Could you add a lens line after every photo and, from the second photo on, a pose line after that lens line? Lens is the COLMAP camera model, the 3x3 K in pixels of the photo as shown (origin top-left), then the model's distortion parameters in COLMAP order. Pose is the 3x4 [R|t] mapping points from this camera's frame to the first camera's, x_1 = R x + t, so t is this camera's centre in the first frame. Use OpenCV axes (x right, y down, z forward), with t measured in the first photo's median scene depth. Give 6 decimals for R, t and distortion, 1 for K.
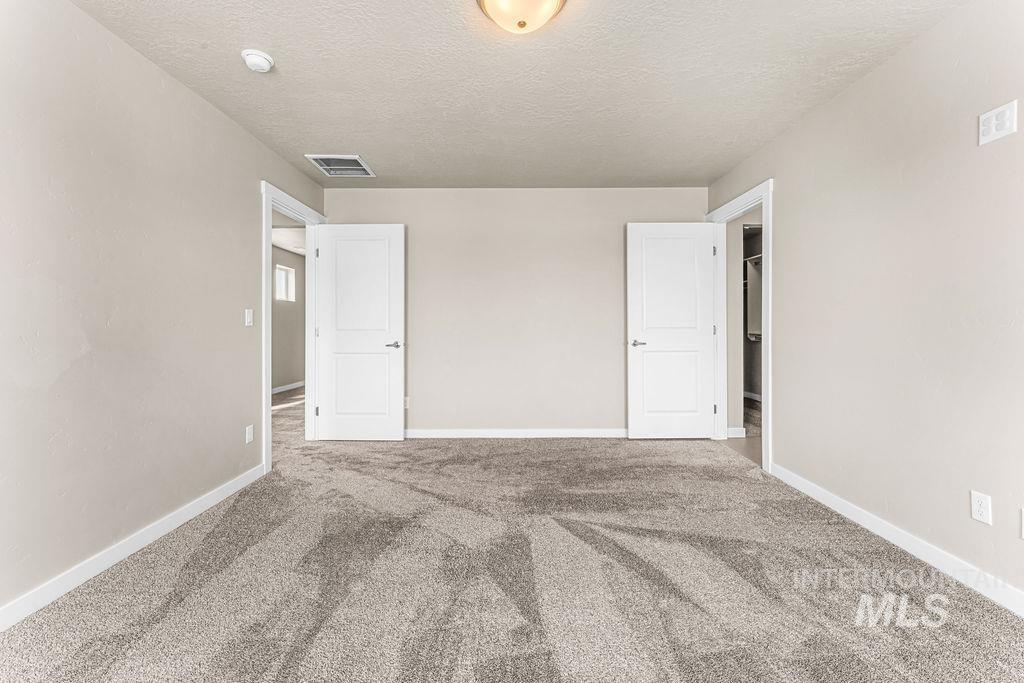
lens RADIAL K [[414.6, 0, 512.5], [0, 414.6, 333.1], [0, 0, 1]] dist [0.001034, -0.001239]
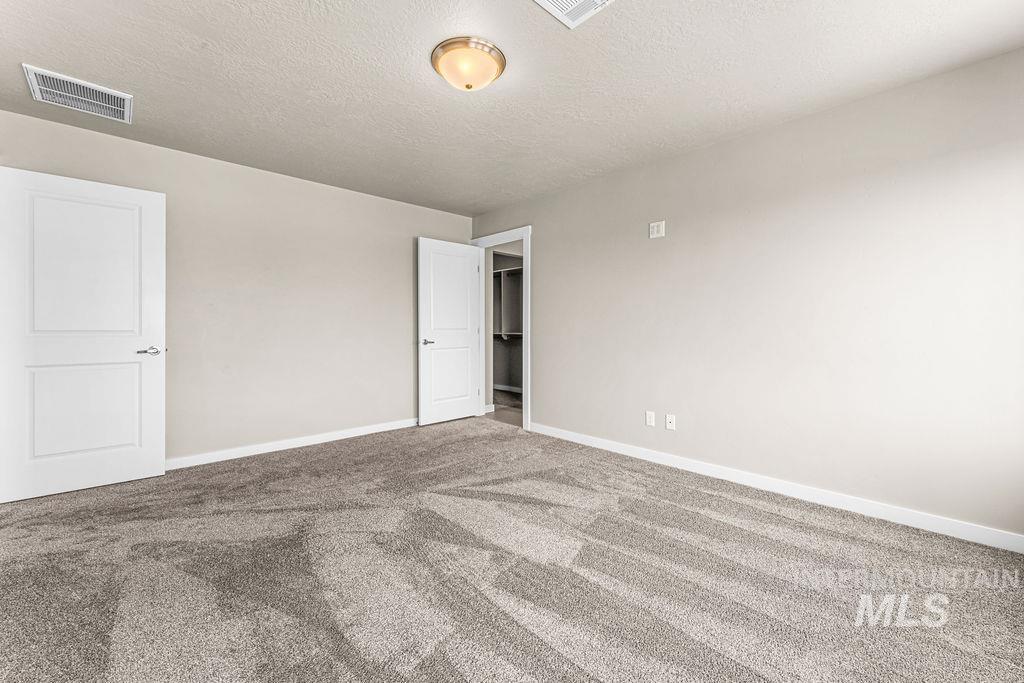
lens RADIAL K [[414.6, 0, 505.1], [0, 414.6, 337.2], [0, 0, 1]] dist [0.001034, -0.001239]
pose [[0.732729, -0.012316, 0.680409, -0.417095], [0.006456, 0.999917, 0.011148, -0.001348], [-0.680490, -0.003776, 0.732748, 0.003323]]
